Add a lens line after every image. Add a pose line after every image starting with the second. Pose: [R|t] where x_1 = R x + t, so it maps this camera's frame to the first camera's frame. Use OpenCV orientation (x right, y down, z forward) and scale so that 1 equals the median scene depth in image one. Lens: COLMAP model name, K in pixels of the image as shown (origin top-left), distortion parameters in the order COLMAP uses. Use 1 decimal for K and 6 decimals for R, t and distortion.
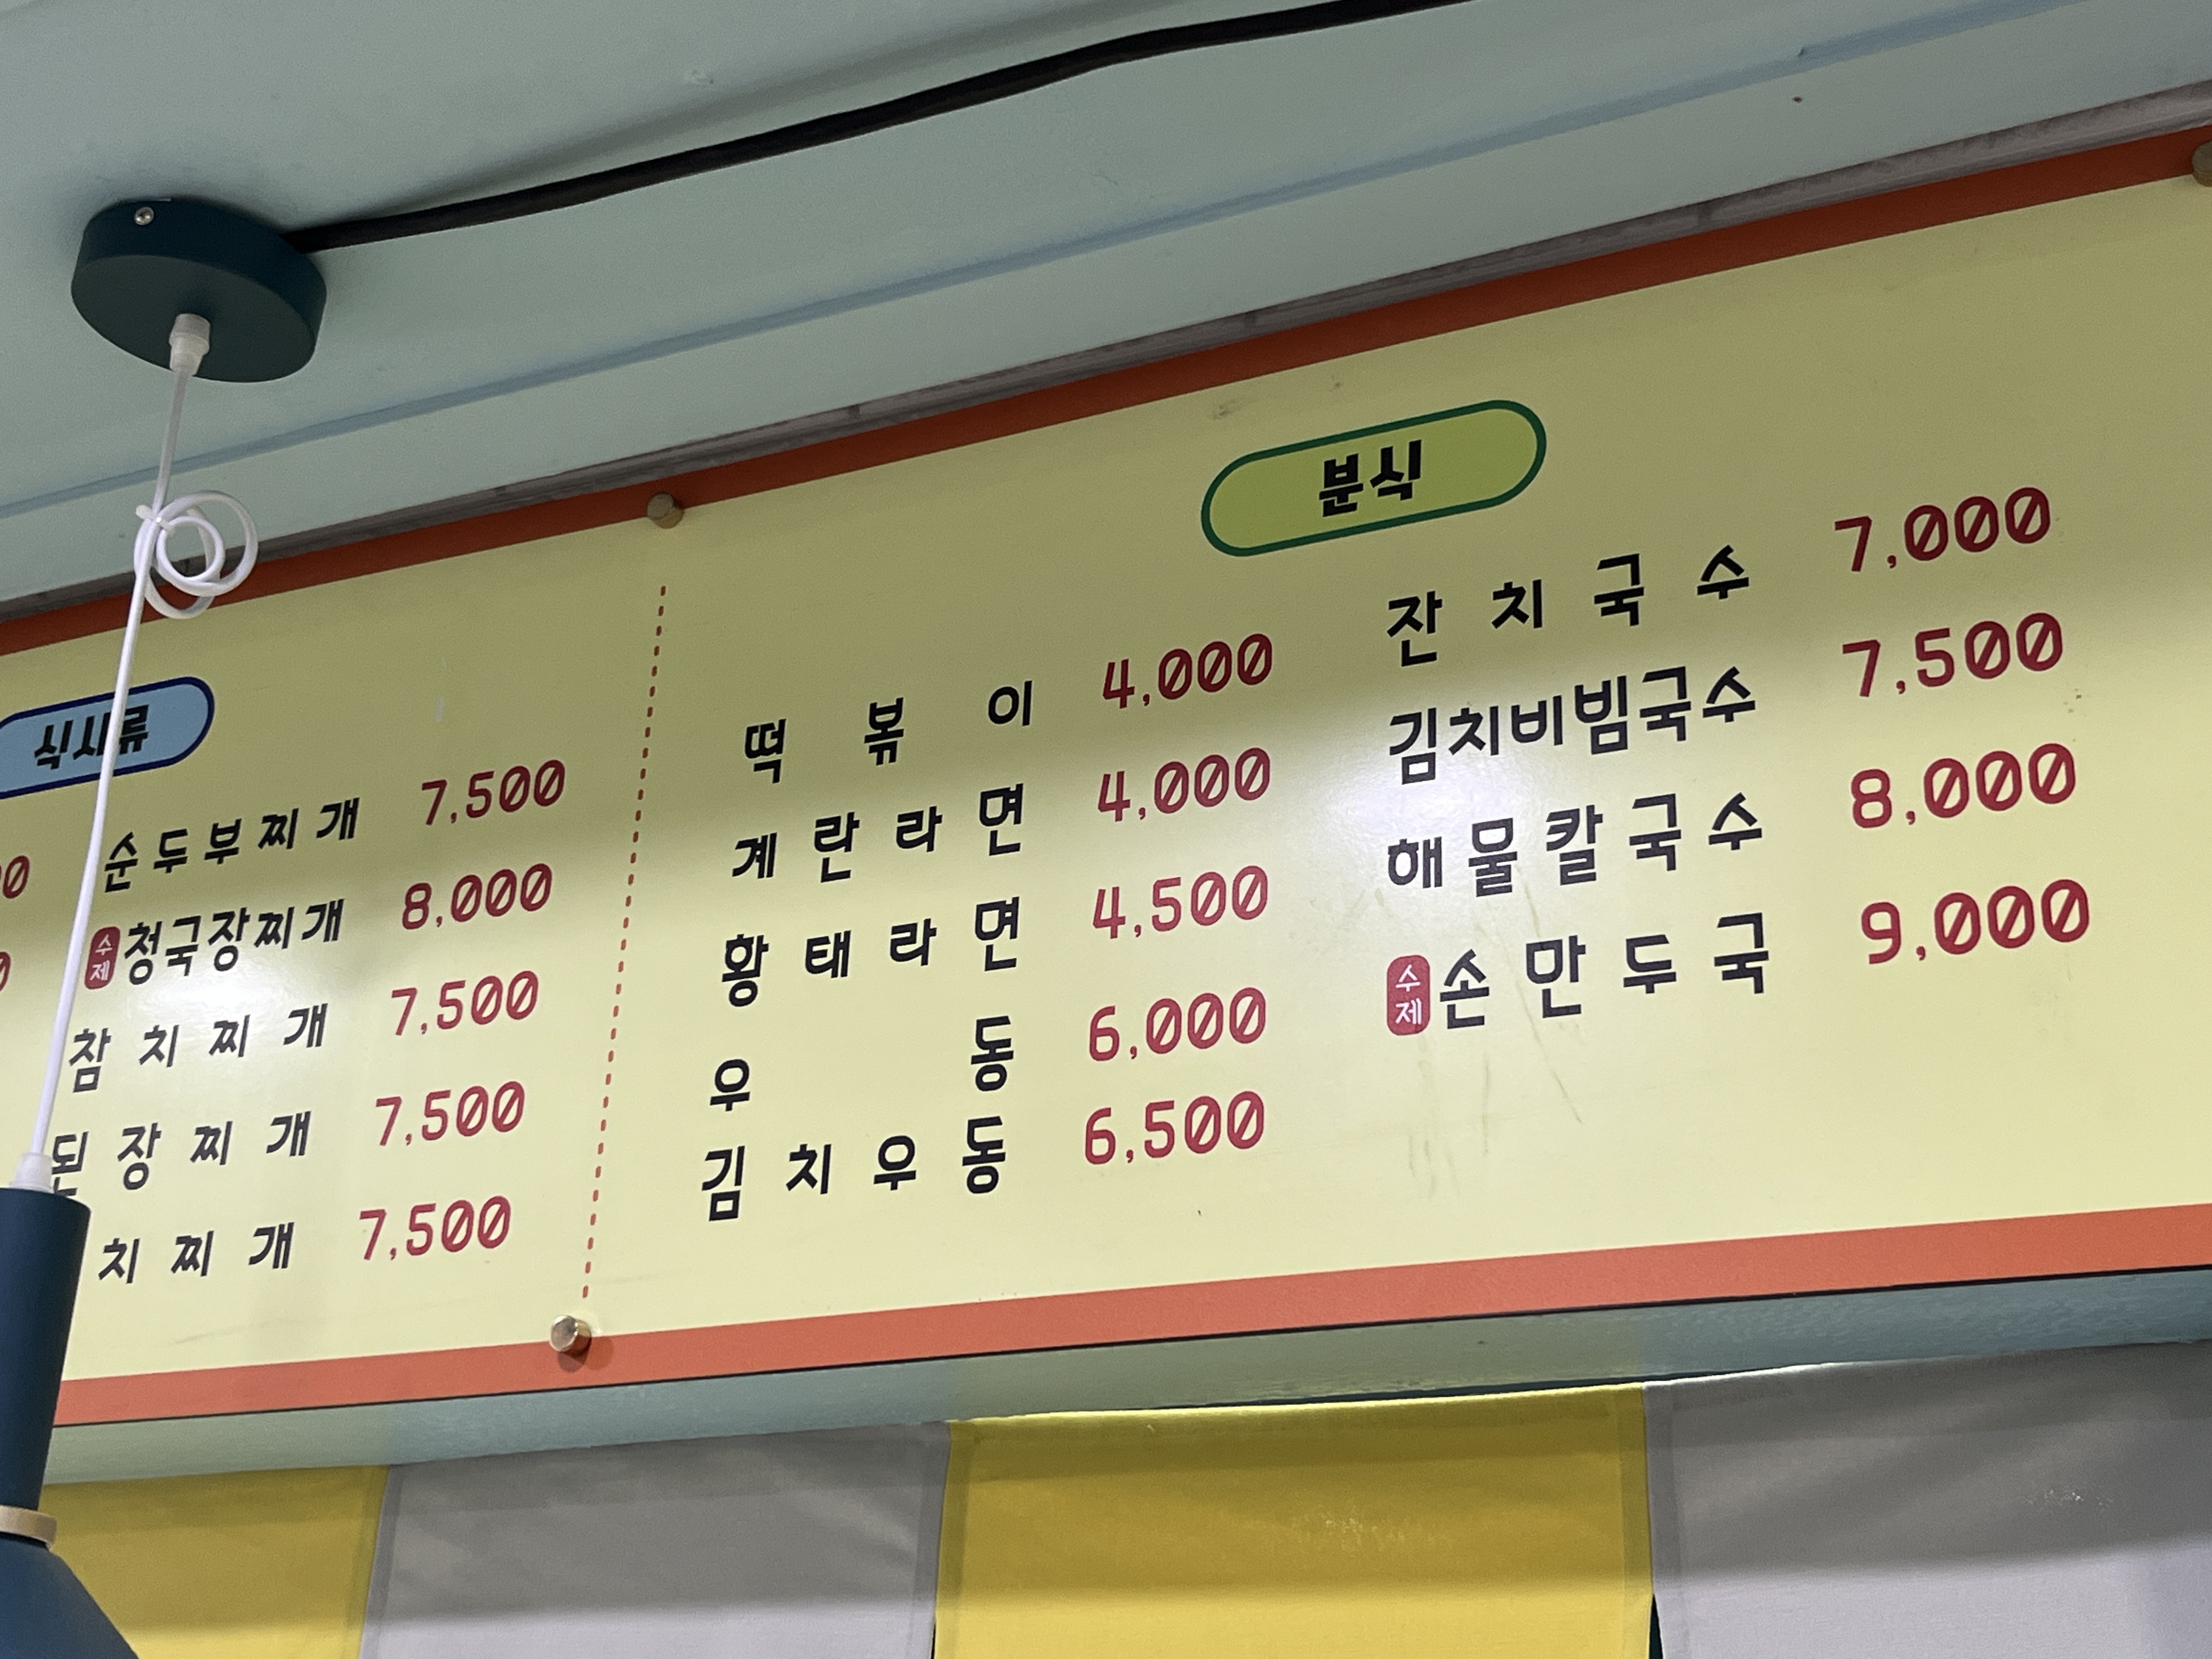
lens RADIAL K [[2892.4, 0, 1105.8], [0, 2892.4, 831.2], [0, 0, 1]] dist [0.049012, 0.000000]
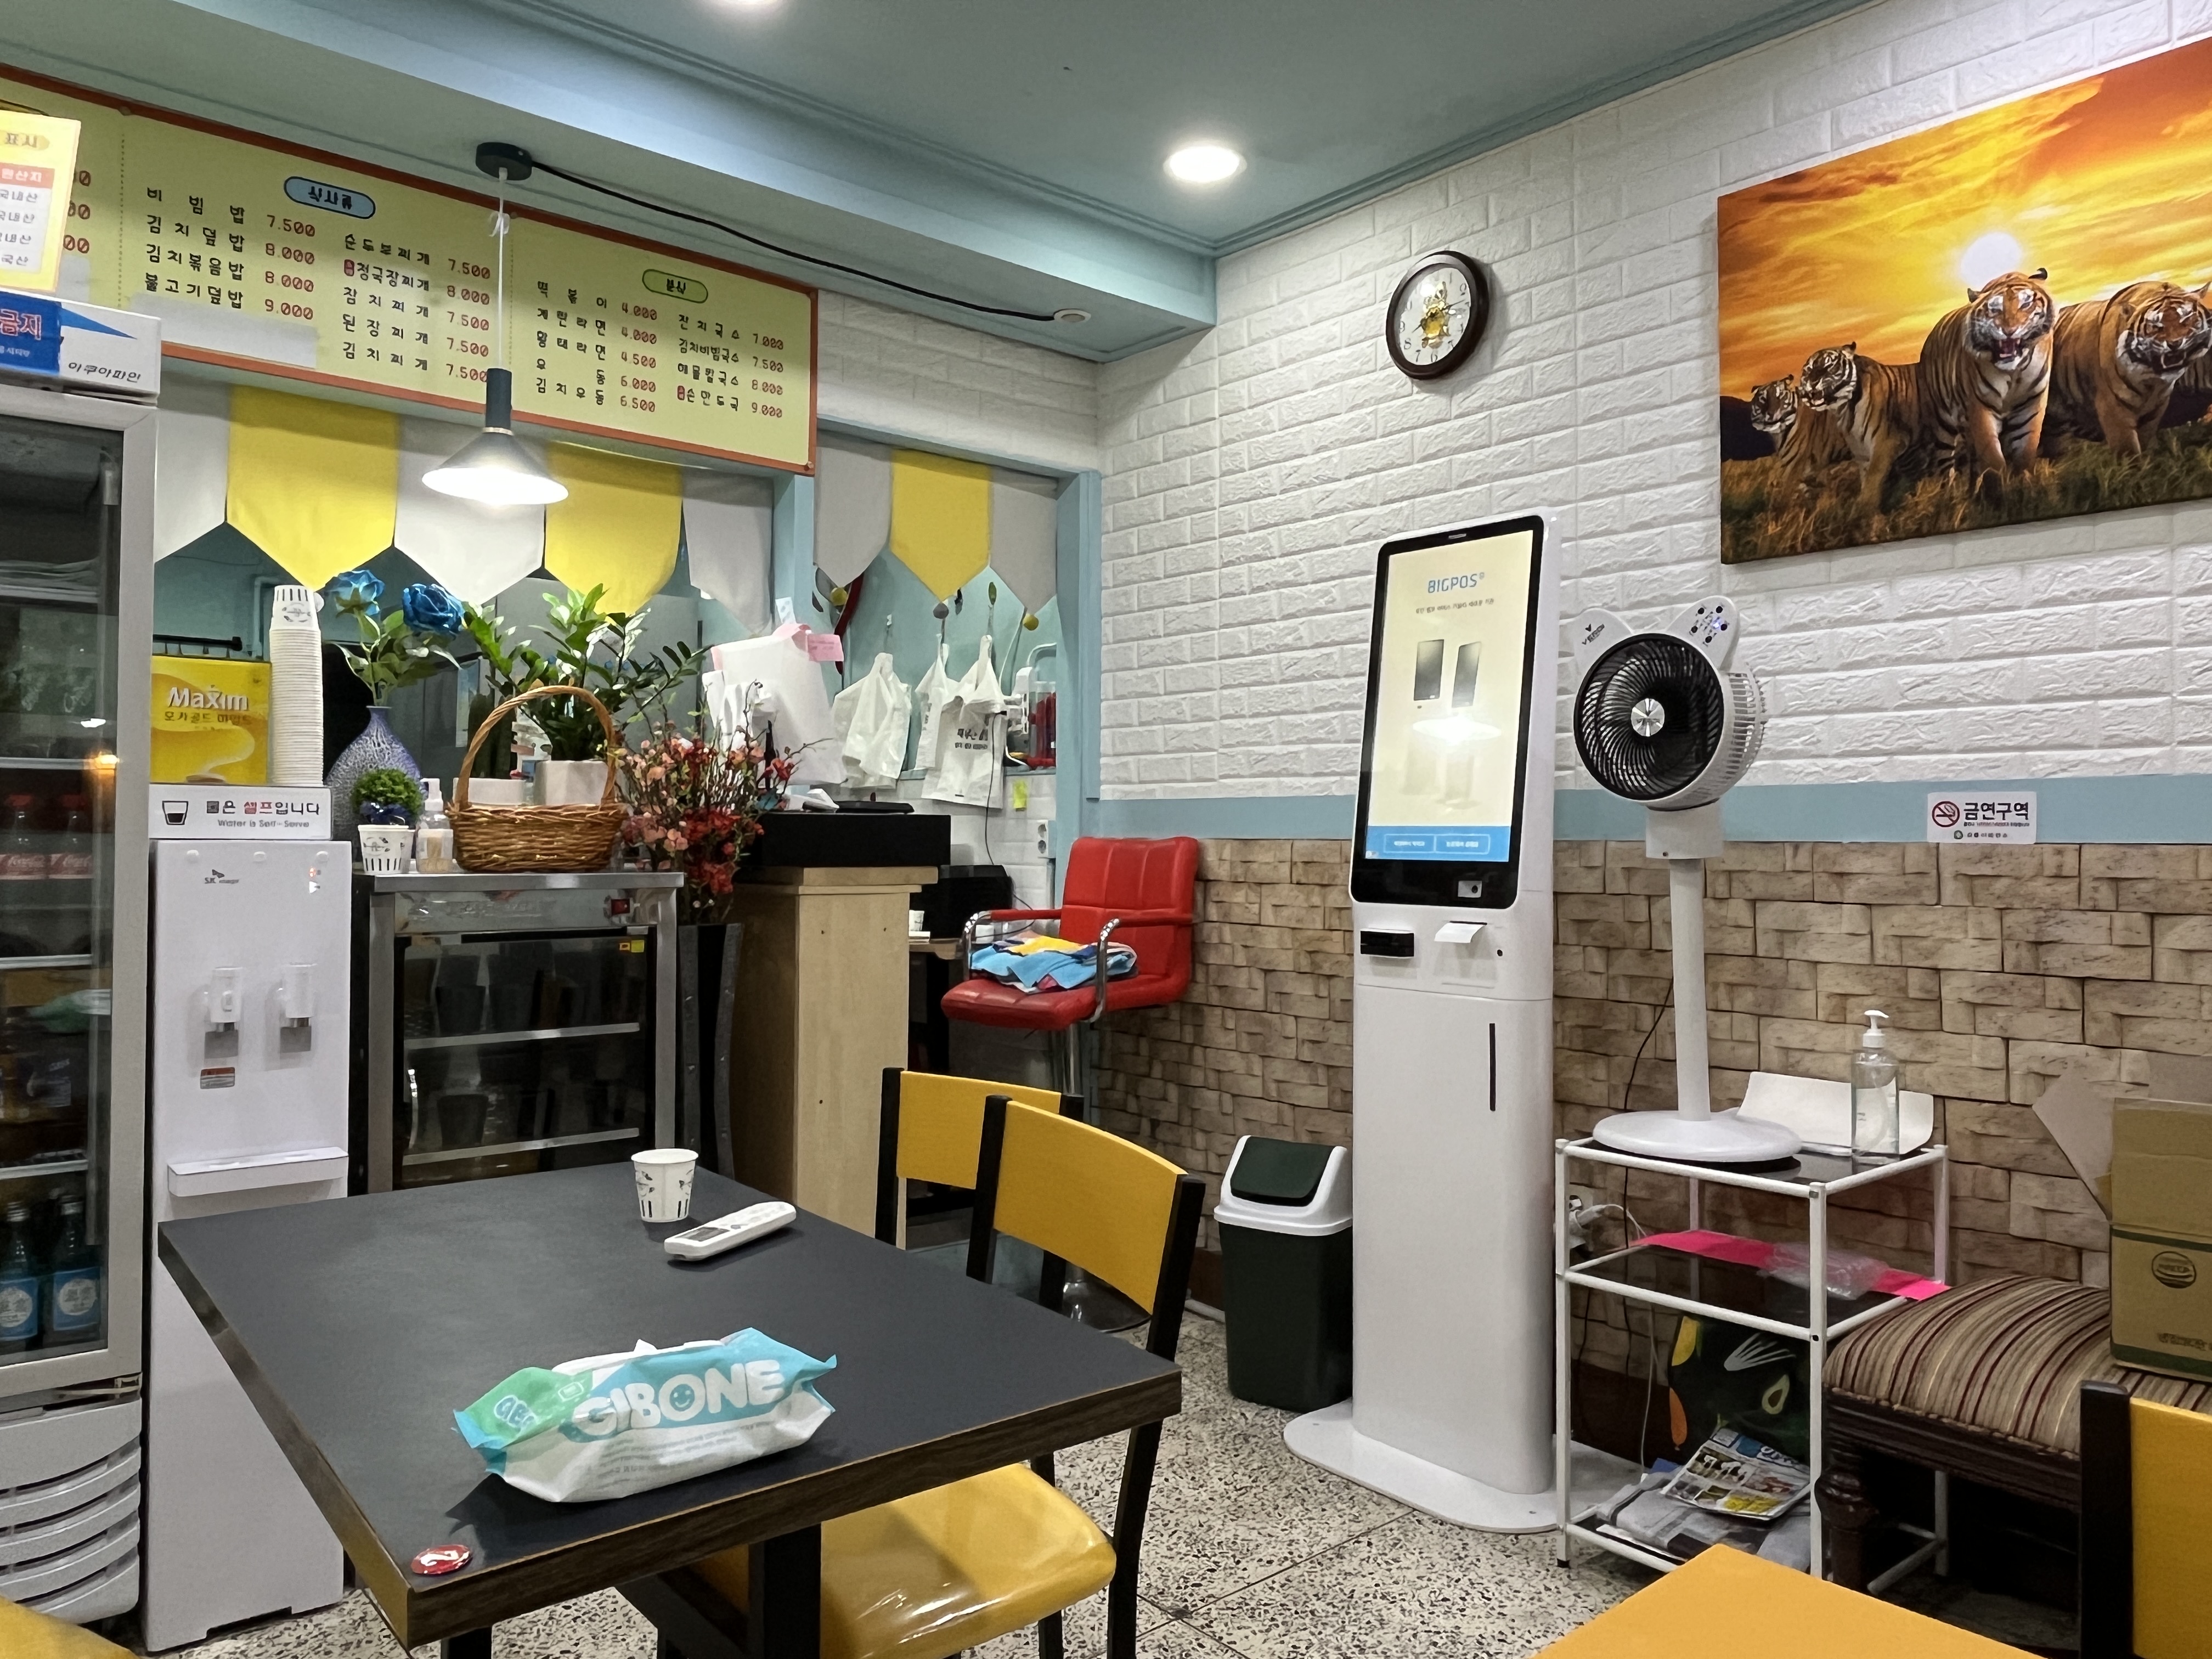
lens RADIAL K [[1535.4, 0, 1105.0], [0, 1535.4, 831.4], [0, 0, 1]] dist [-0.004189, -0.002439]
pose [[0.401657, -0.023801, 0.915481, -2.155037], [-0.357017, 0.916500, 0.180464, 0.004182], [-0.843333, -0.399327, 0.359621, -1.046973]]
